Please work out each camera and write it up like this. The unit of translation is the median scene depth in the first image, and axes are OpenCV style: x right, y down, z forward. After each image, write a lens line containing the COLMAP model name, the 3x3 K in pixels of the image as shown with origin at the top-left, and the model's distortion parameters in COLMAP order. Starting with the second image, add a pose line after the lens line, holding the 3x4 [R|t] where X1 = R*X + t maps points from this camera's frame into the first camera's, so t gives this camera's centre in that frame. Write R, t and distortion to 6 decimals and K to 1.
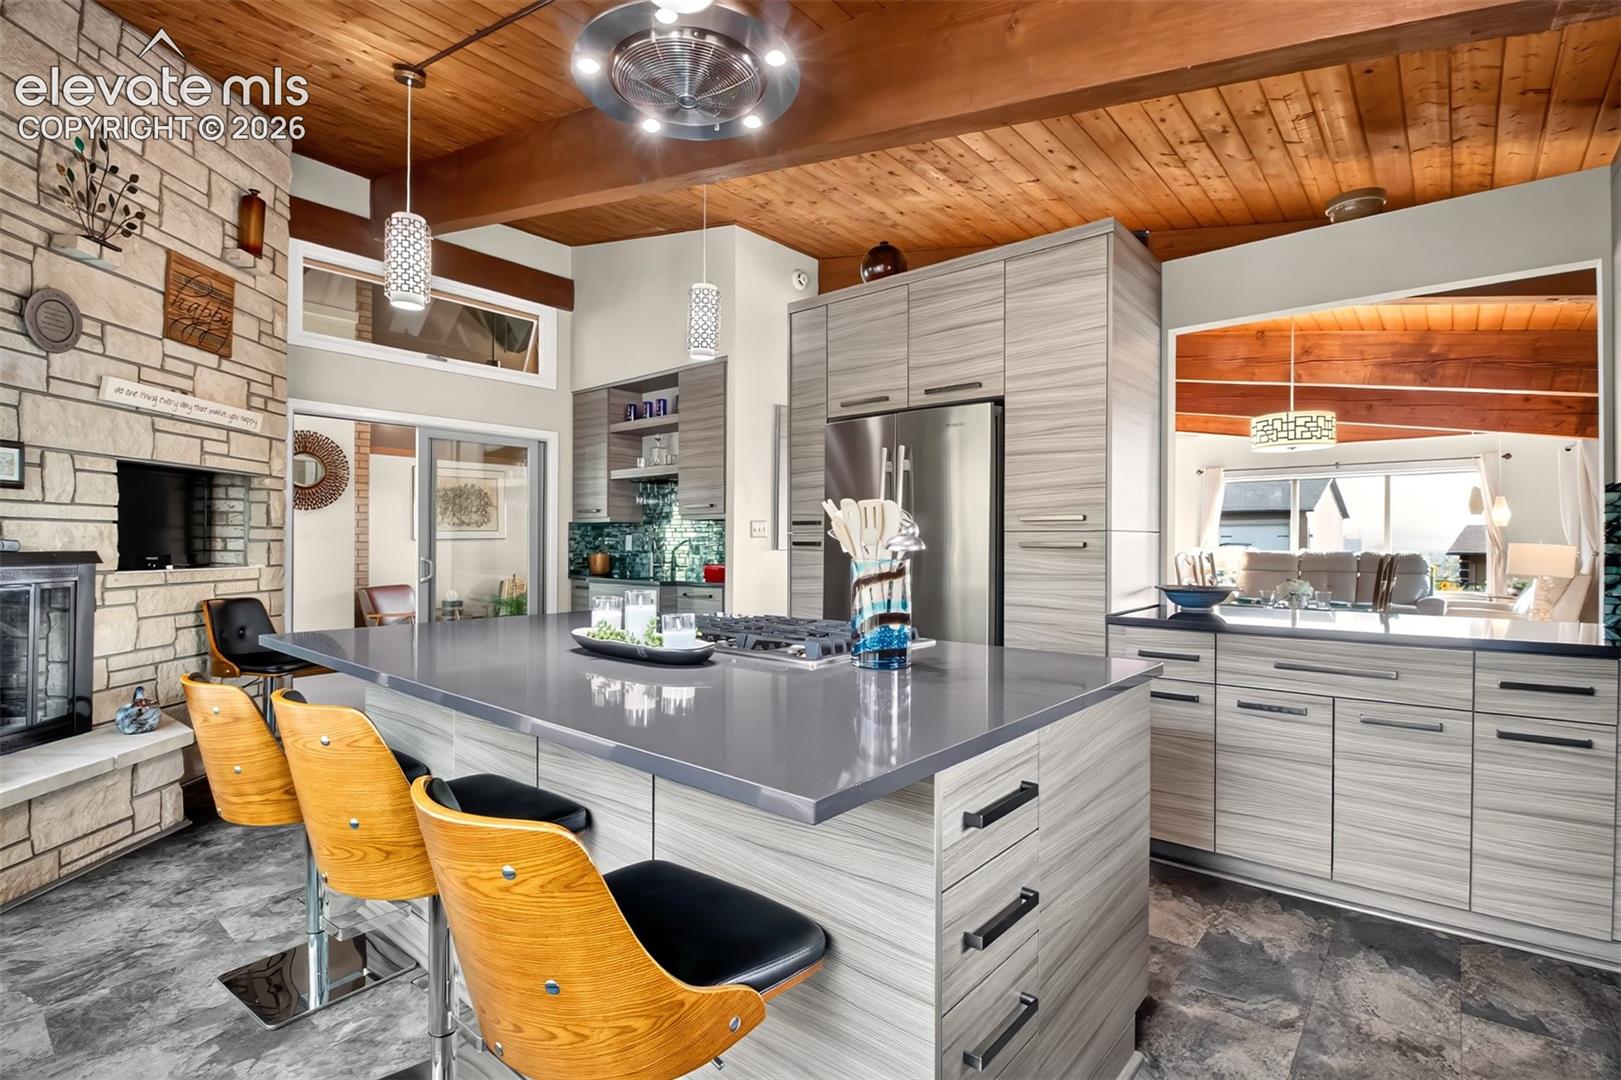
lens RADIAL K [[767.4, 0, 809.7], [0, 767.4, 546.0], [0, 0, 1]] dist [0.000251, -0.016569]
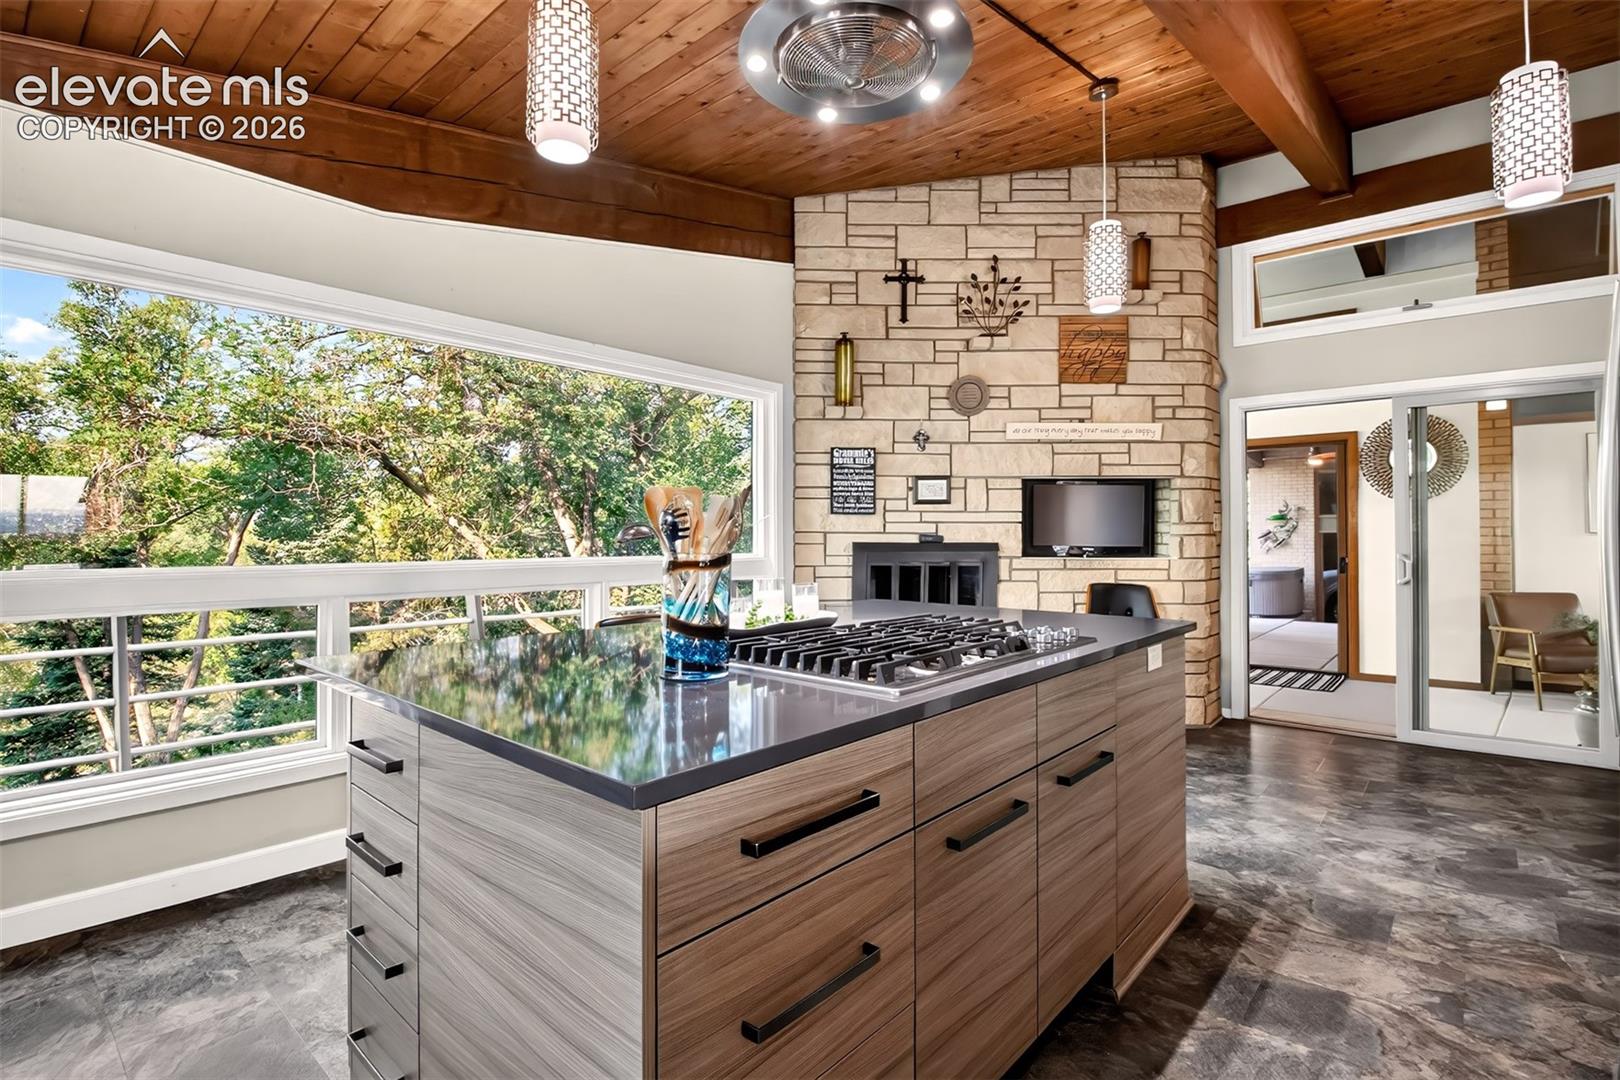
lens RADIAL K [[758.1, 0, 806.0], [0, 758.1, 527.8], [0, 0, 1]] dist [0.013984, -0.026289]
pose [[-0.024728, -0.014505, -0.999589, 0.407469], [-0.004164, 0.999888, -0.014406, 0.000481], [0.999686, 0.003806, -0.024786, 0.488004]]
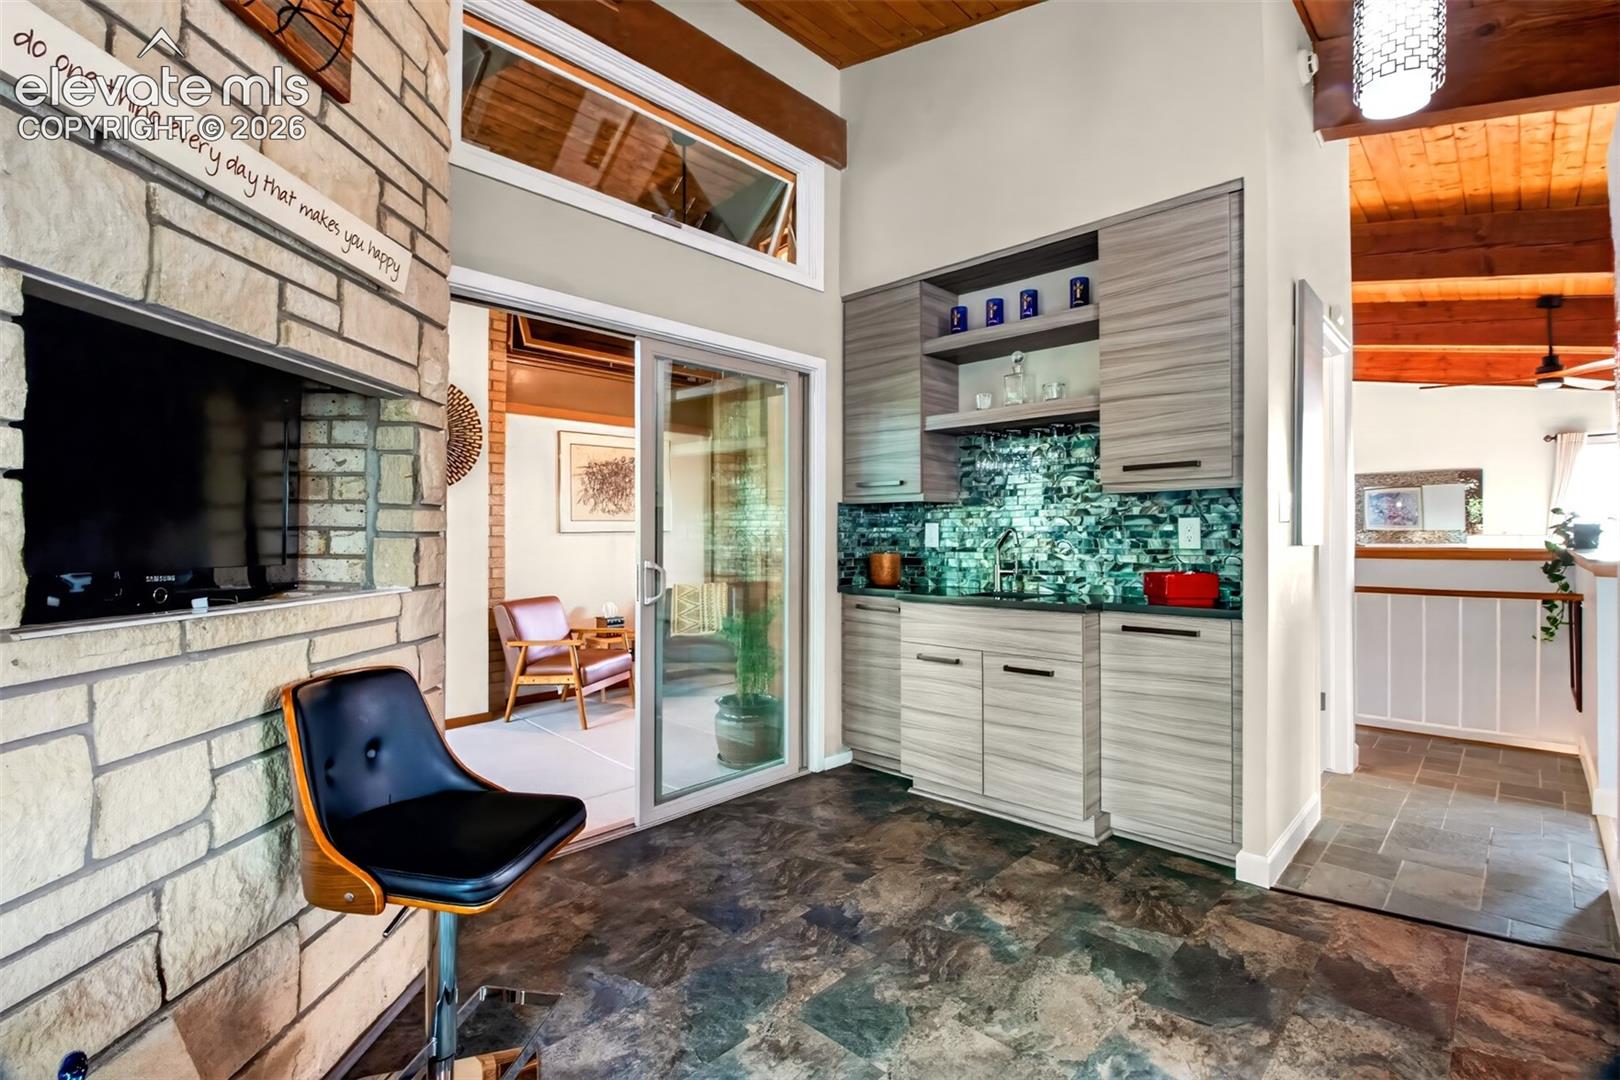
lens RADIAL K [[758.1, 0, 806.0], [0, 758.1, 527.8], [0, 0, 1]] dist [0.013984, -0.026289]
pose [[0.998111, -0.007125, -0.061022, -0.444115], [0.006256, 0.999876, -0.014426, -0.002745], [0.061118, 0.014017, 0.998032, 0.553281]]
